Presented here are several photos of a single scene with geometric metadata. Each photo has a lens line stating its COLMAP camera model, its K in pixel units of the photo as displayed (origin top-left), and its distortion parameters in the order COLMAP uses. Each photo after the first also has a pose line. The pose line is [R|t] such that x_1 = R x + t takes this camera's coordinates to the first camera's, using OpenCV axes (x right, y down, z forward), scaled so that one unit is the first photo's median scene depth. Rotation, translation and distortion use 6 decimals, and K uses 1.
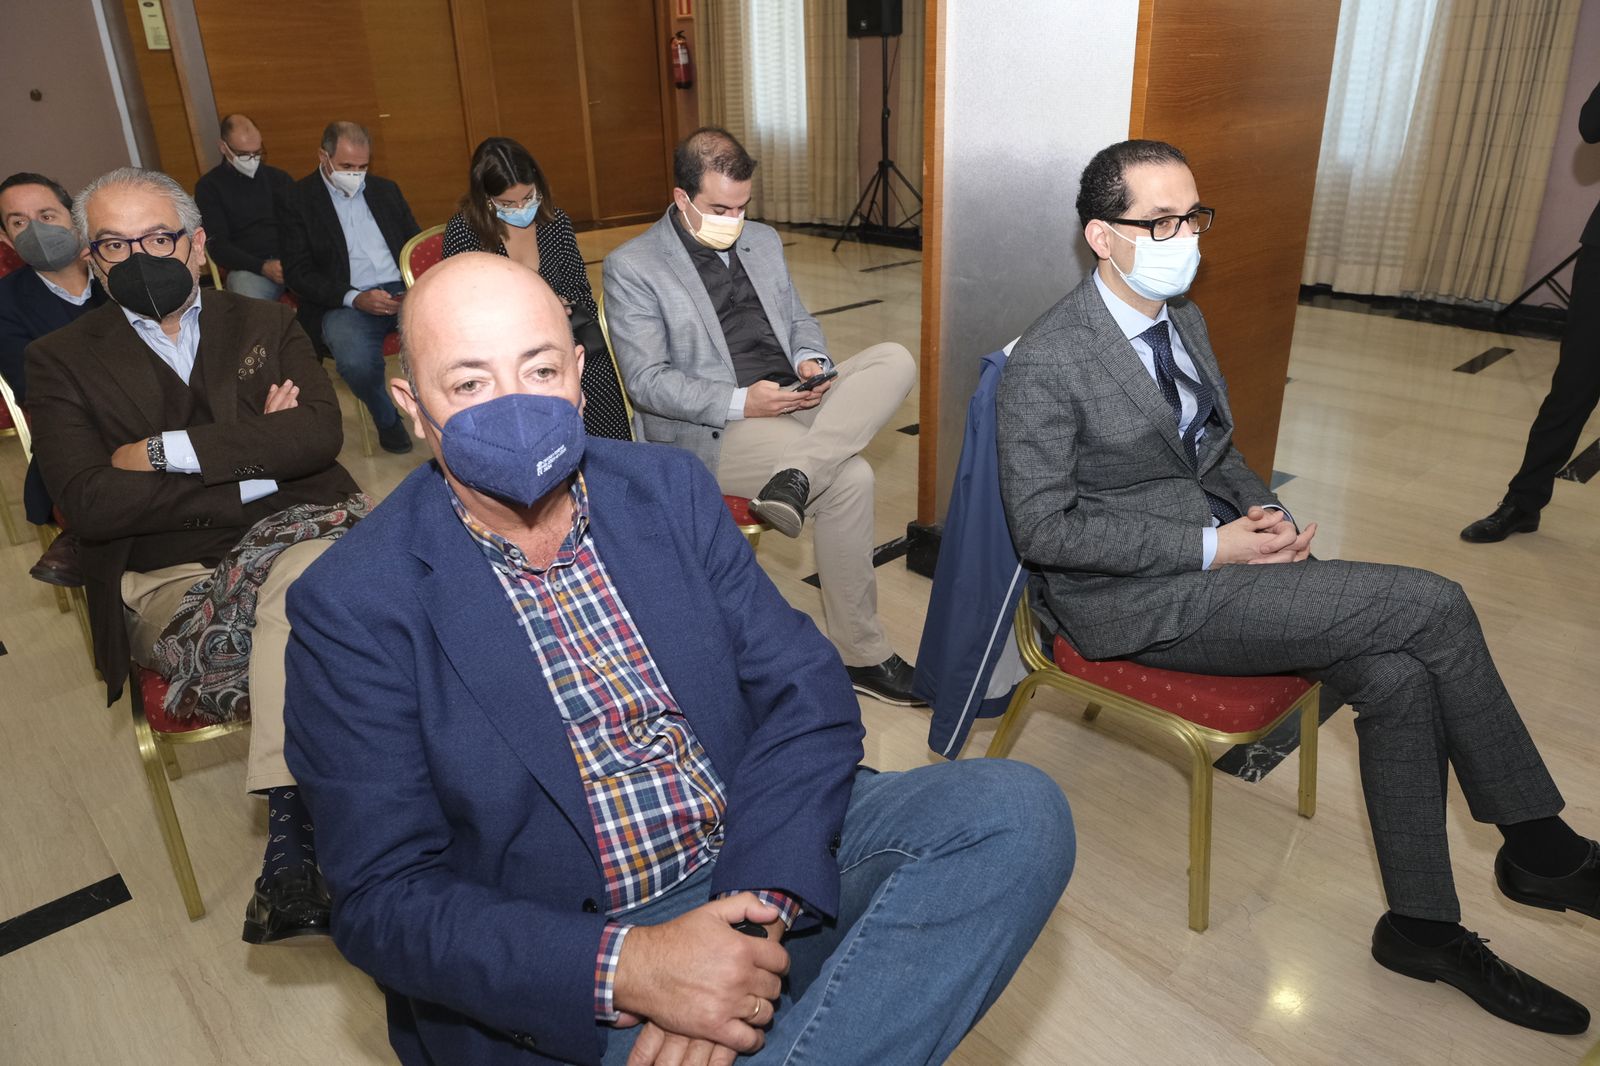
lens RADIAL K [[1083.1, 0, 800.0], [0, 1083.1, 533.0], [0, 0, 1]] dist [-0.036404, 0.018120]
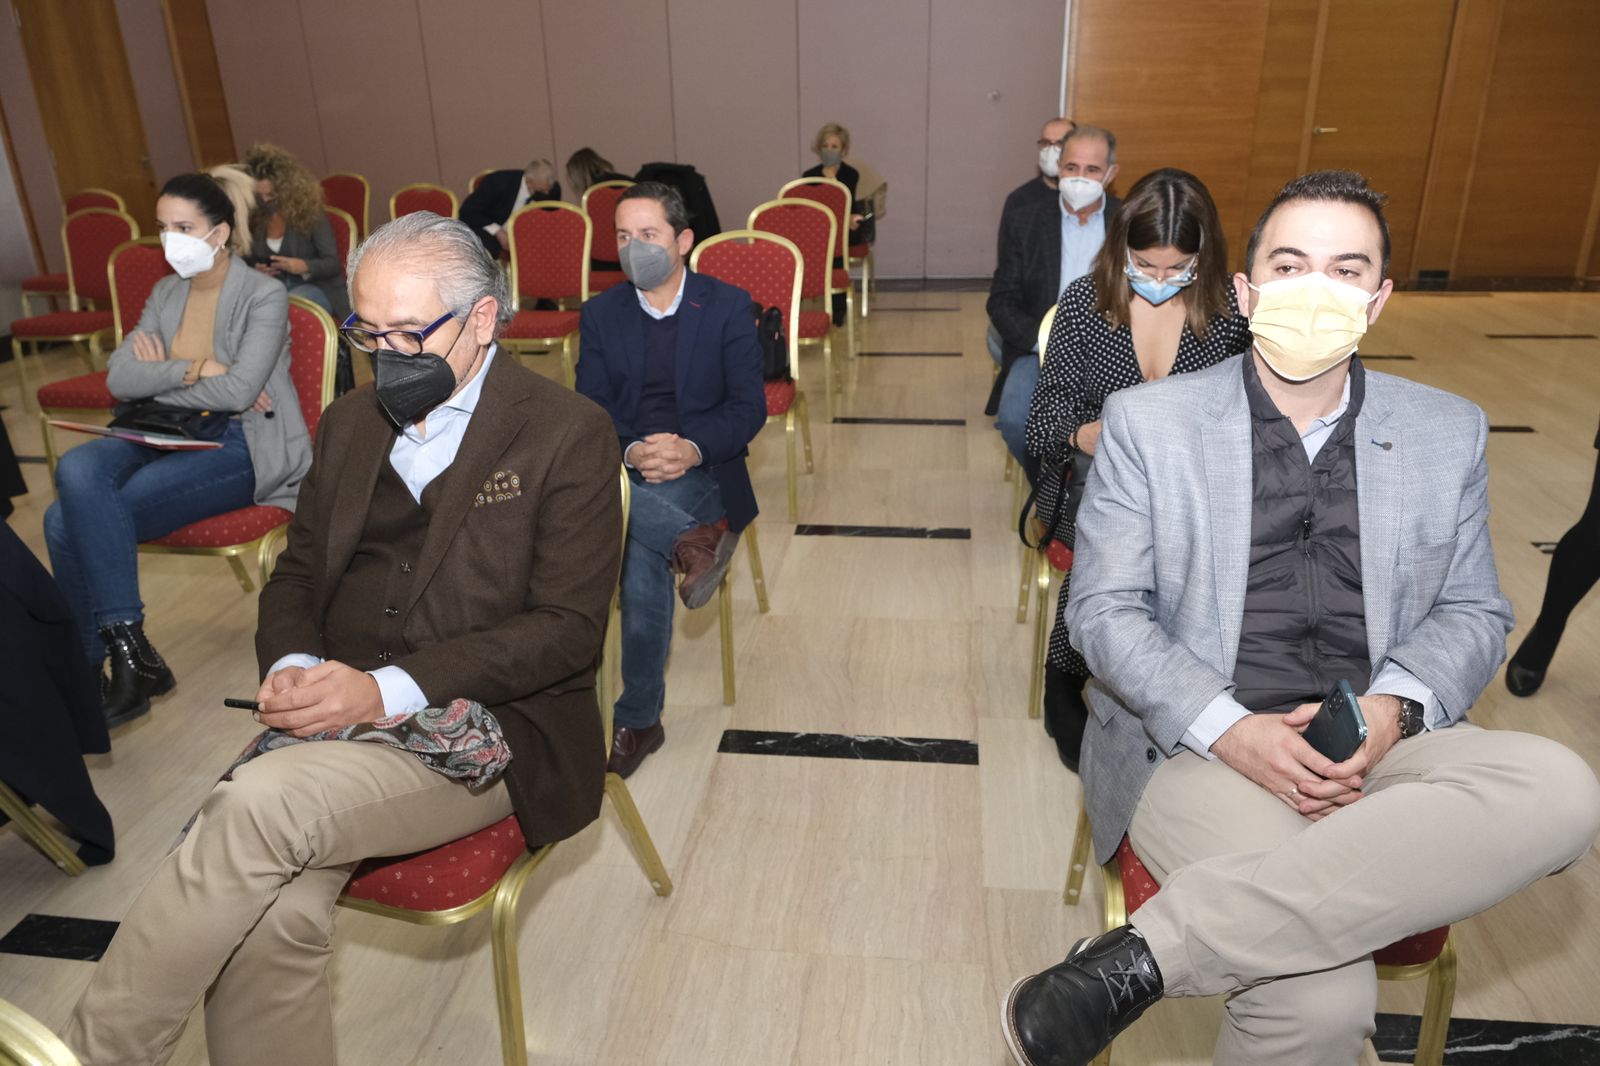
lens RADIAL K [[1083.1, 0, 800.0], [0, 1083.1, 533.0], [0, 0, 1]] dist [-0.036404, 0.018120]
pose [[0.659956, 0.297154, -0.690042, 0.139074], [-0.295554, 0.947089, 0.125179, -0.188021], [0.690729, 0.121332, 0.712862, 0.391973]]
